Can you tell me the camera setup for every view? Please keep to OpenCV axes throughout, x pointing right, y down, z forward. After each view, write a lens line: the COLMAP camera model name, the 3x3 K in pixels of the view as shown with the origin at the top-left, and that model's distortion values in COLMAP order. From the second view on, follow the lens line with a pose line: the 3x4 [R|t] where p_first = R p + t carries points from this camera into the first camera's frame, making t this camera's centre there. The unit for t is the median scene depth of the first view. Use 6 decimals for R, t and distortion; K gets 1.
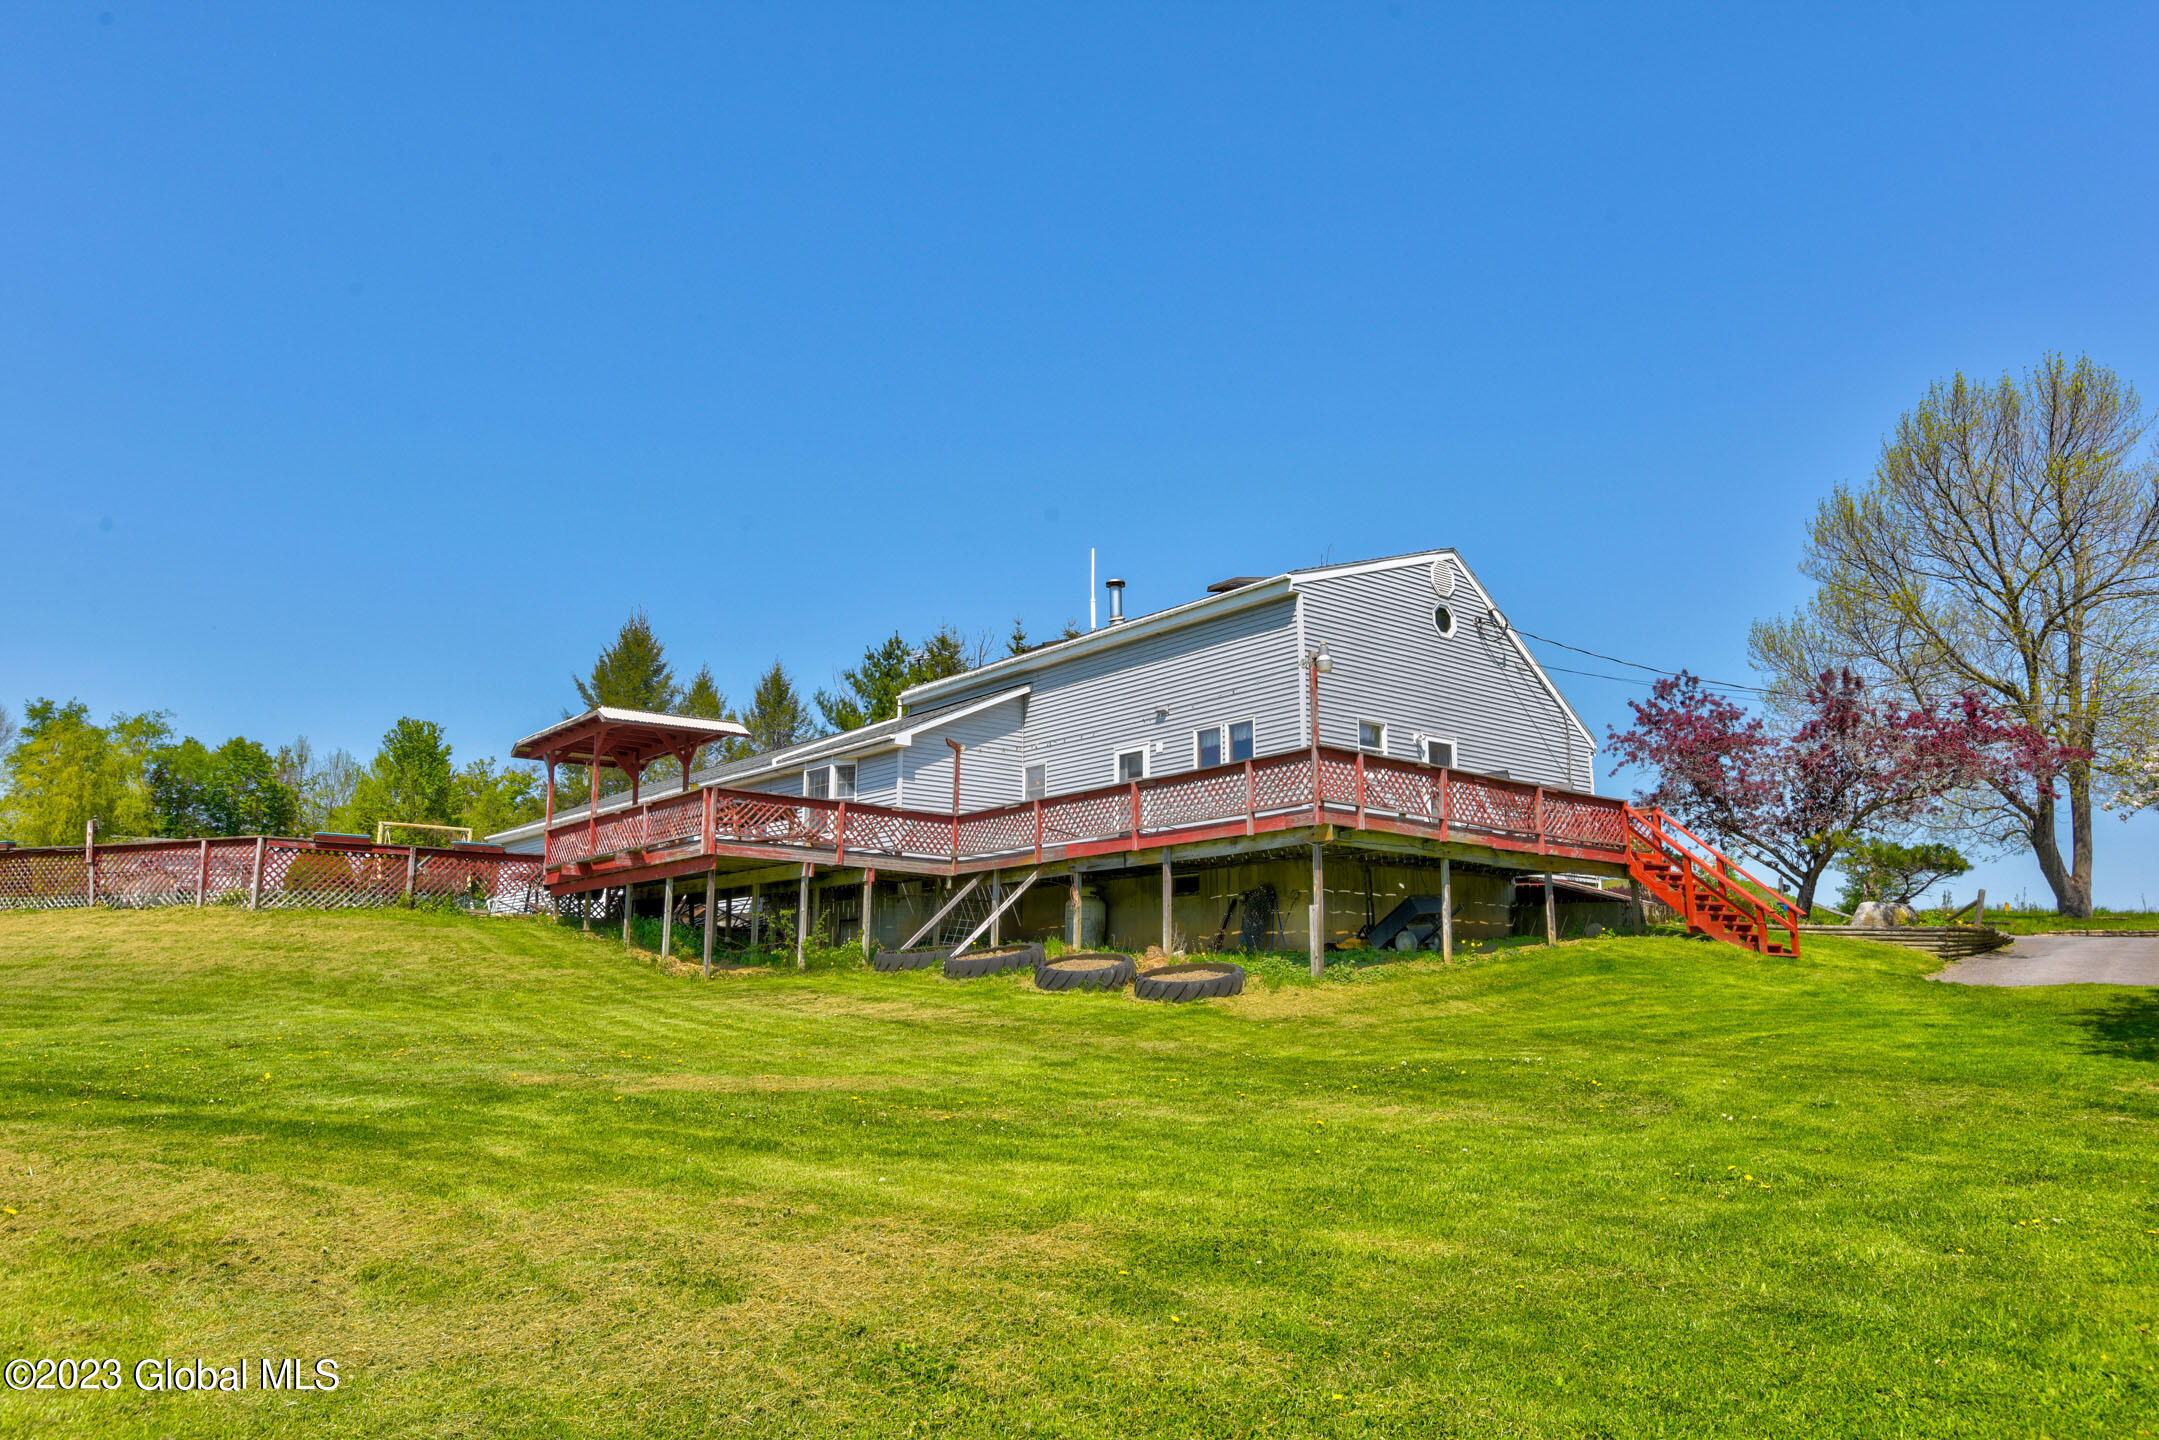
lens RADIAL K [[1485.1, 0, 1079.5], [0, 1485.1, 720.0], [0, 0, 1]] dist [0.001541, 0.000626]
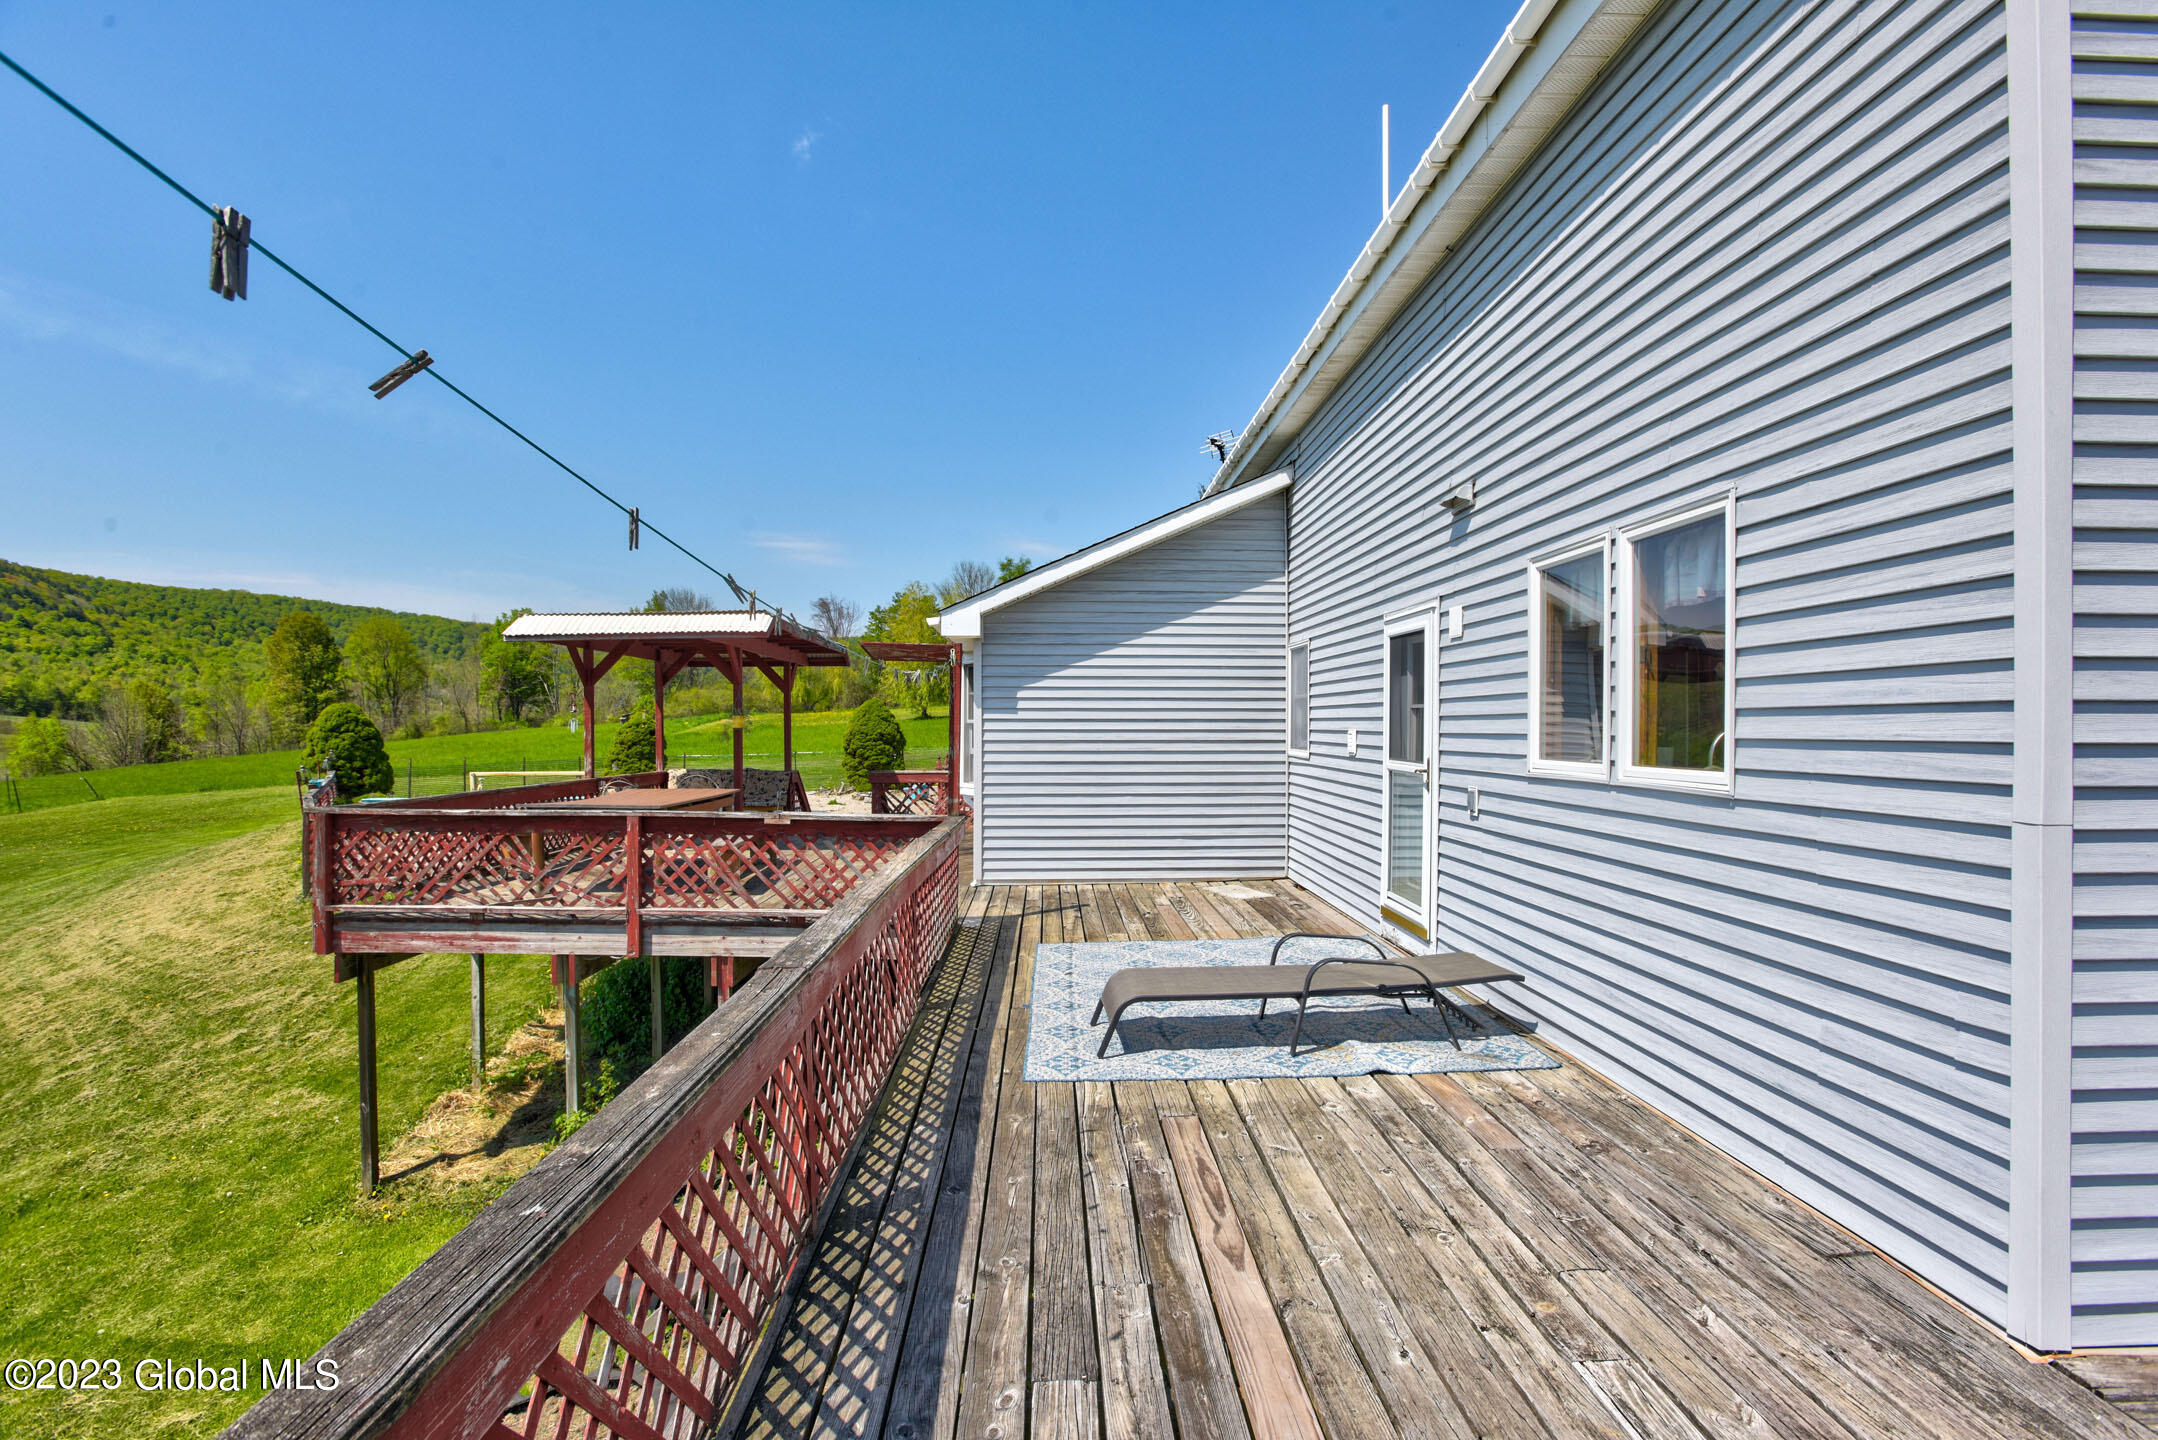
lens RADIAL K [[1034.1, 0, 1079.0], [0, 1034.1, 720.0], [0, 0, 1]] dist [-0.032757, -0.000019]
pose [[0.805336, -0.010901, -0.592719, 0.082228], [0.123814, 0.980874, 0.150189, -0.001976], [0.579745, -0.194339, 0.791282, 0.555176]]
